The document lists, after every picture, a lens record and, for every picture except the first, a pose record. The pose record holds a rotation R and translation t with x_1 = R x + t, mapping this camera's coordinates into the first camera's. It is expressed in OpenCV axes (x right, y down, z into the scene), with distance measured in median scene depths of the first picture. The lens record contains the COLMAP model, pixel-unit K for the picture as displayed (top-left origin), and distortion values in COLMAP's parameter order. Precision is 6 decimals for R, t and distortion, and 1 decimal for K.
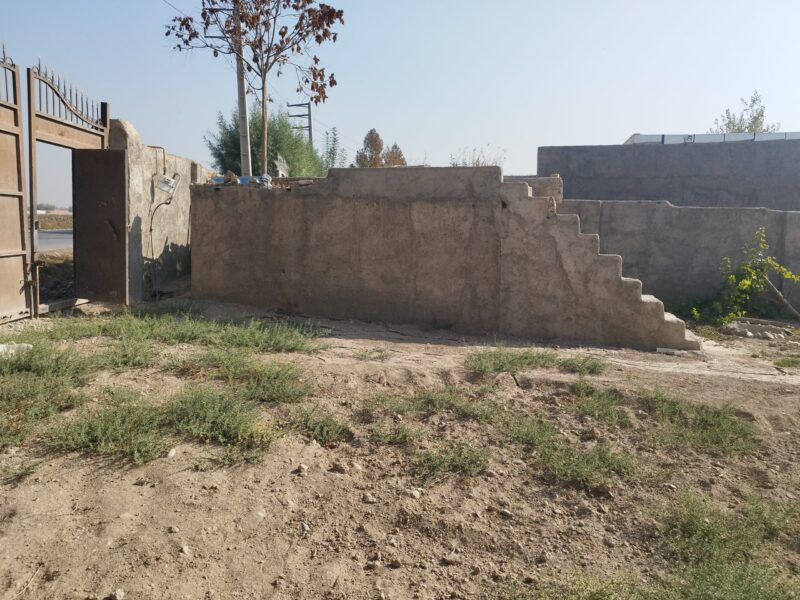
lens RADIAL K [[558.1, 0, 400.0], [0, 558.1, 300.1], [0, 0, 1]] dist [-0.004081, -0.013475]
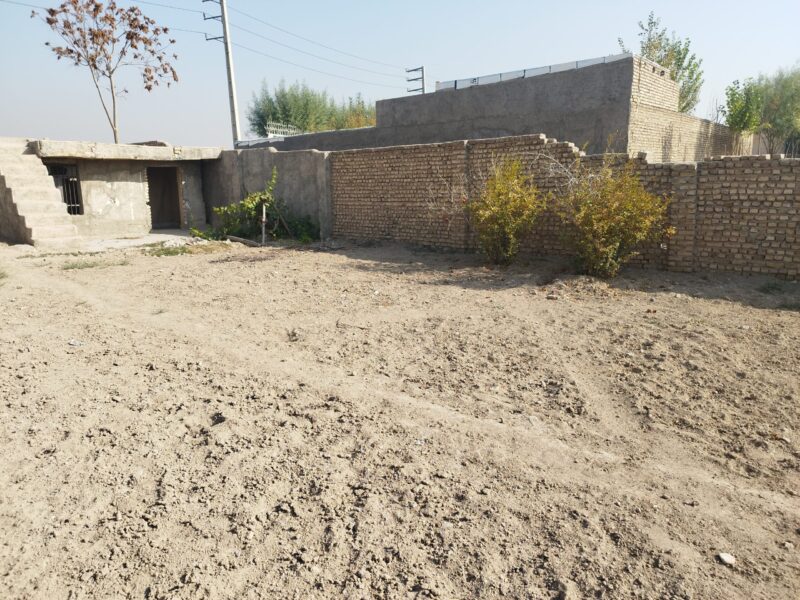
lens RADIAL K [[558.1, 0, 400.9], [0, 558.1, 298.0], [0, 0, 1]] dist [-0.004081, -0.013475]
pose [[0.883185, 0.074932, -0.463001, 0.884283], [-0.044226, 0.996062, 0.076841, 0.041365], [0.466936, -0.047388, 0.883021, -0.016126]]
